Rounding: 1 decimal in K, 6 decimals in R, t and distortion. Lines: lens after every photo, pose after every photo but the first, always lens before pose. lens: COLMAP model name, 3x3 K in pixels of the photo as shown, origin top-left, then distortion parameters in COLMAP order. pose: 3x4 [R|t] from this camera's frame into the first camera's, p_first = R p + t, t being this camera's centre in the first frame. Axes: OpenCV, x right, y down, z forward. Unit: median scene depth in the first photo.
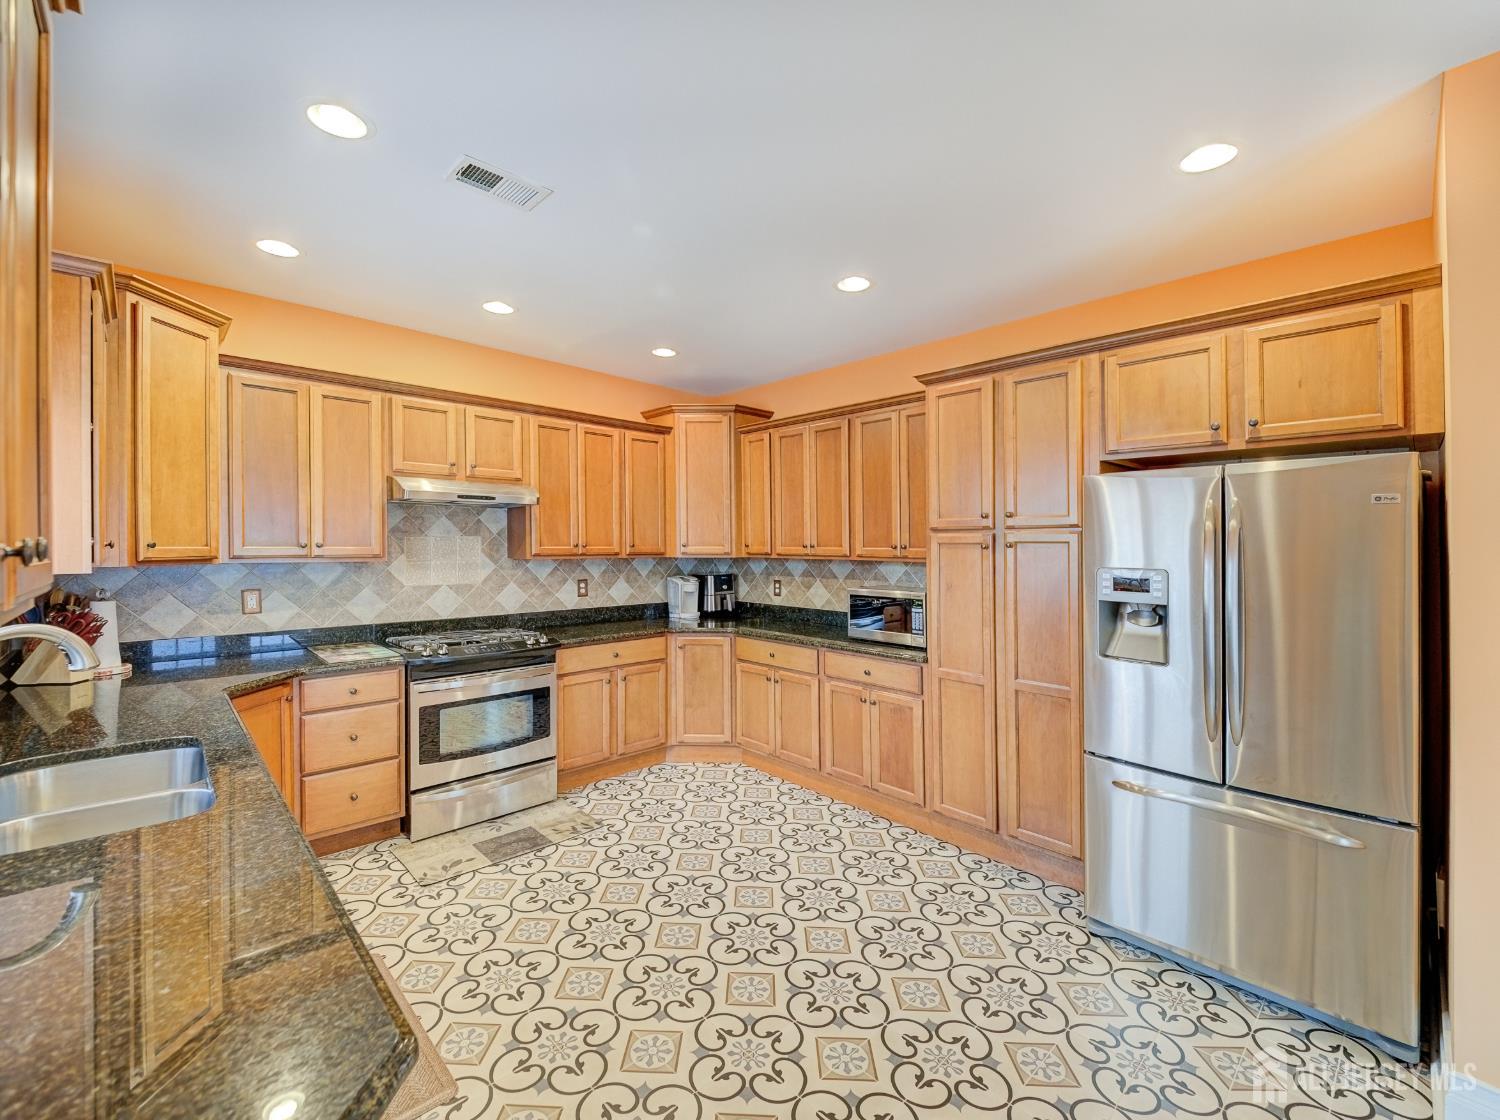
lens RADIAL K [[592.0, 0, 789.5], [0, 592.0, 546.0], [0, 0, 1]] dist [-0.000212, -0.000154]
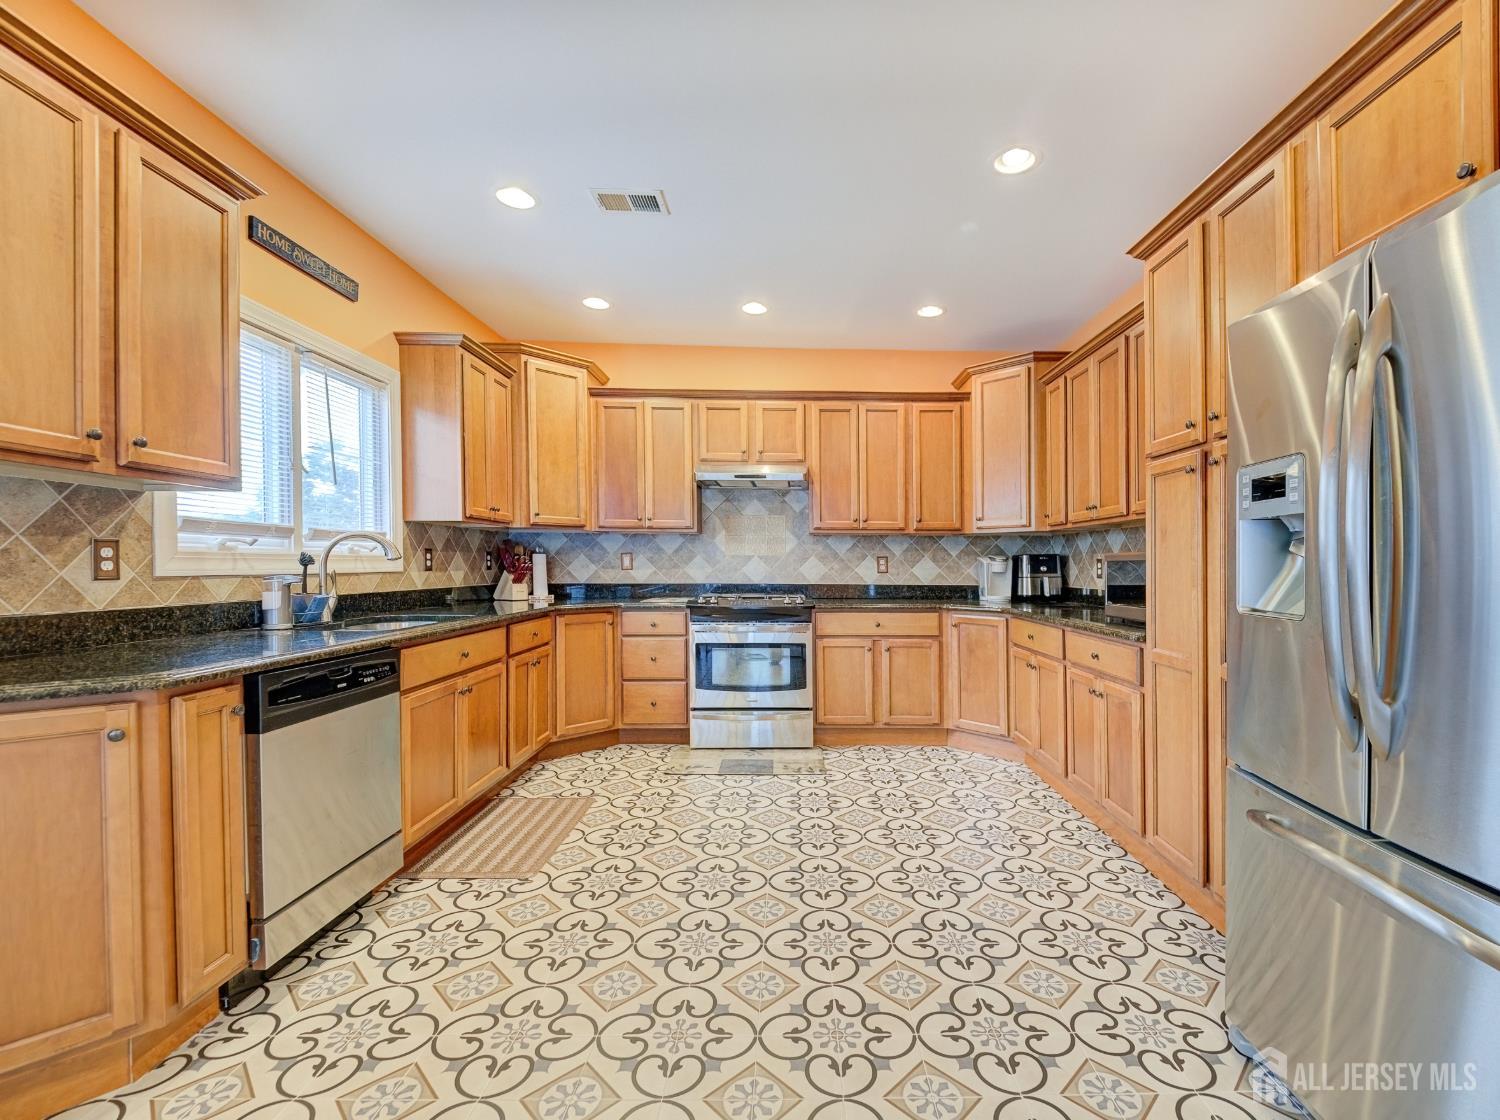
lens RADIAL K [[654.9, 0, 851.2], [0, 654.9, 569.5], [0, 0, 1]] dist [0.045277, -0.025111]
pose [[0.757454, -0.002043, -0.652886, 0.431598], [0.008630, 0.999939, 0.006883, 0.087431], [0.652832, -0.010848, 0.757425, 0.128887]]
